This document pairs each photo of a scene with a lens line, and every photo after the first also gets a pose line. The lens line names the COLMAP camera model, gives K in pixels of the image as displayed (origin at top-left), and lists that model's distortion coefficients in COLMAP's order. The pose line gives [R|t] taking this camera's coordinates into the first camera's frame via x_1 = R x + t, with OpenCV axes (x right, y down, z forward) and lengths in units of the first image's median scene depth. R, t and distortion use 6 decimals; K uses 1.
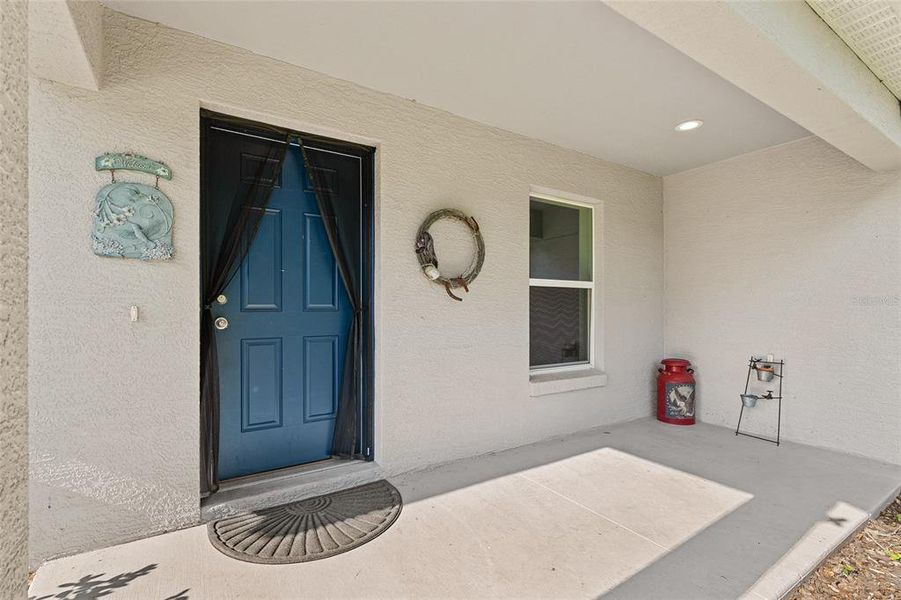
lens RADIAL K [[397.4, 0, 446.8], [0, 397.4, 304.7], [0, 0, 1]] dist [-0.001950, -0.000306]
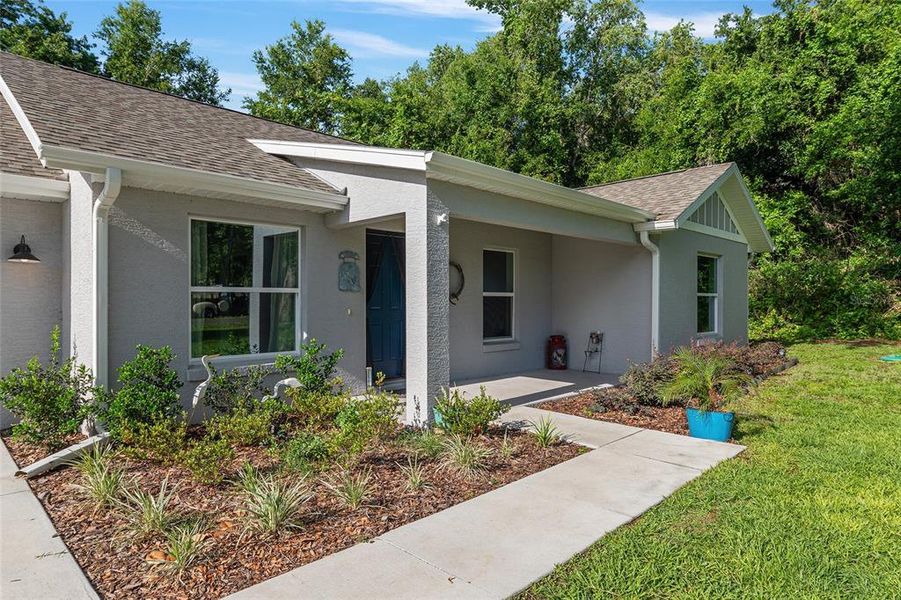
lens RADIAL K [[525.3, 0, 450.5], [0, 525.3, 300.0], [0, 0, 1]] dist [-0.004372, -0.001546]
pose [[0.971772, -0.002794, 0.235905, -0.540487], [0.002394, 0.999995, 0.001982, -0.034268], [-0.235910, -0.001362, 0.971774, -1.426609]]
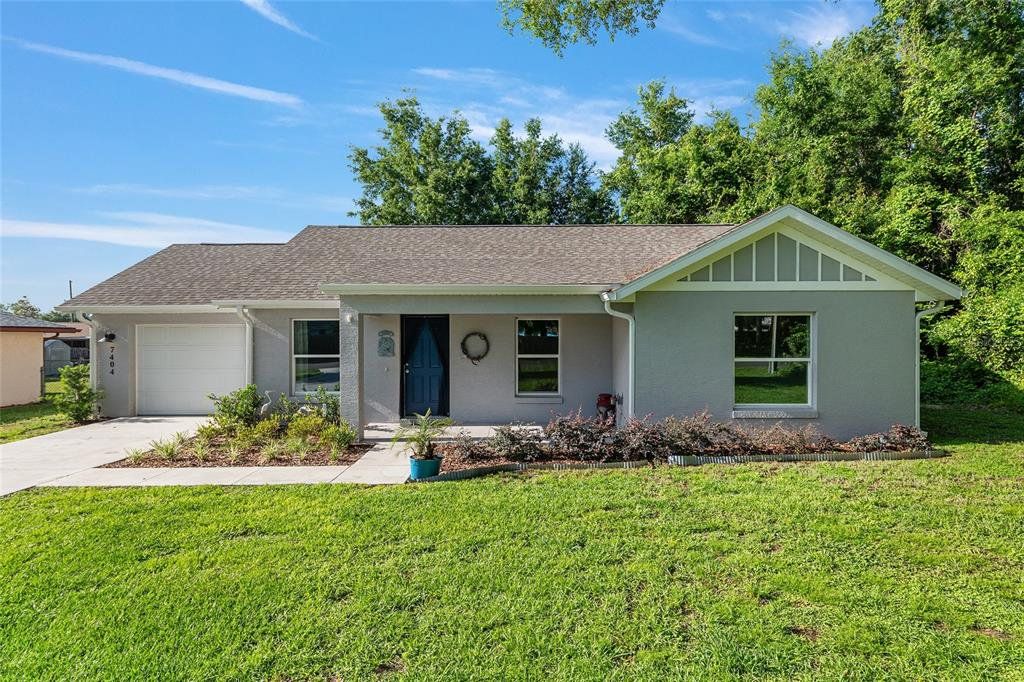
lens RADIAL K [[525.2, 0, 512.0], [0, 525.2, 341.0], [0, 0, 1]] dist [0.001009, 0.000487]
pose [[0.853176, 0.001086, -0.521623, 1.801323], [0.006968, 0.999885, 0.013478, -0.187760], [0.521577, -0.015134, 0.853070, -1.691631]]
